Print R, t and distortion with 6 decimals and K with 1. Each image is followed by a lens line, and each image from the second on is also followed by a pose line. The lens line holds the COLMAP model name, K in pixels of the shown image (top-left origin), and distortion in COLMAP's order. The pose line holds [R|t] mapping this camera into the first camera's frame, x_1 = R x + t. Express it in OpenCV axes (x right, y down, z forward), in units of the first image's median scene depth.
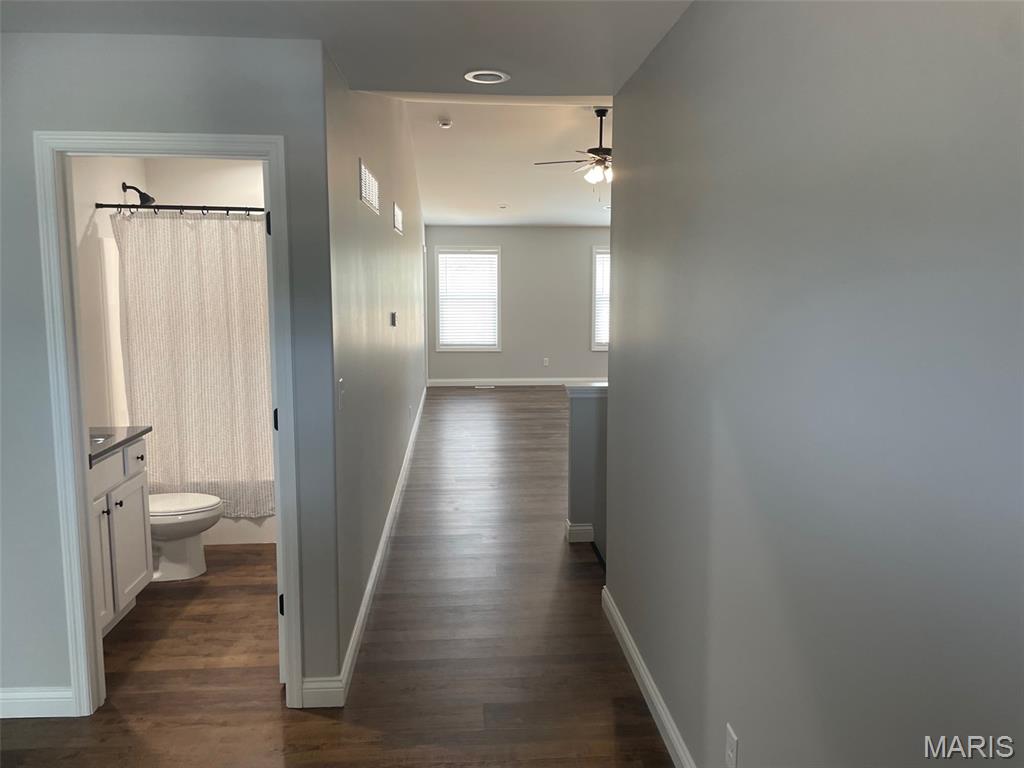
lens RADIAL K [[780.3, 0, 517.6], [0, 780.3, 382.2], [0, 0, 1]] dist [0.056806, -0.057341]
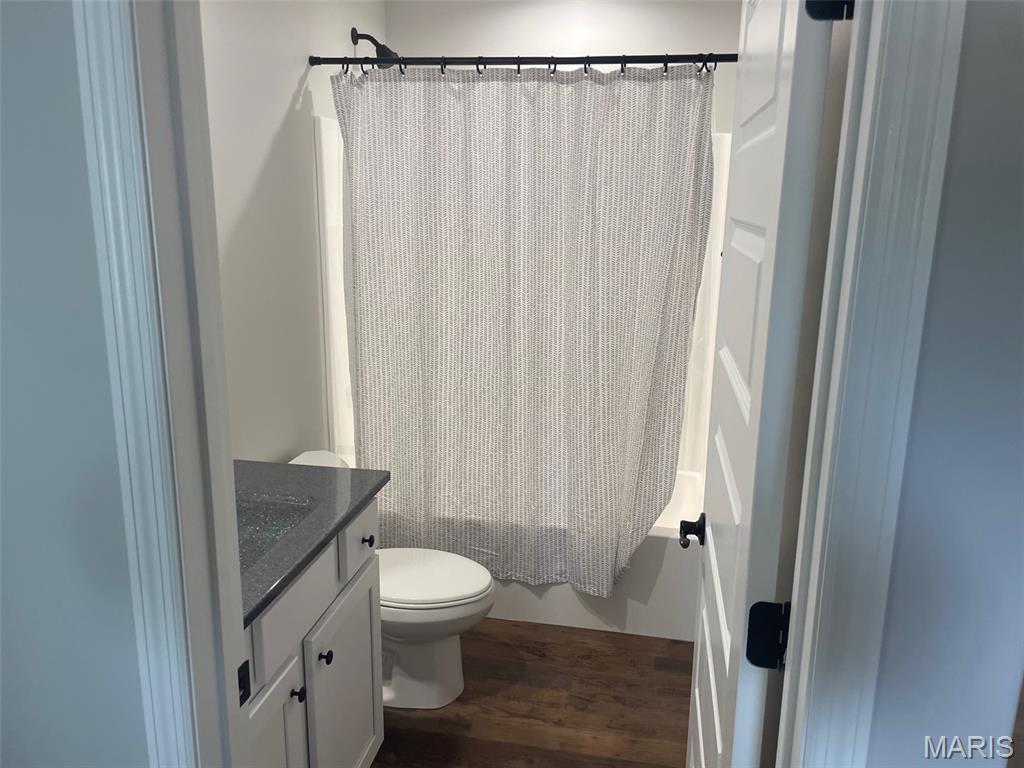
lens RADIAL K [[780.3, 0, 515.2], [0, 780.3, 385.4], [0, 0, 1]] dist [0.056806, -0.057341]
pose [[0.964306, 0.073946, -0.254257, -0.212544], [-0.045244, 0.992107, 0.116944, -0.056307], [0.260898, -0.101266, 0.960040, 0.439357]]
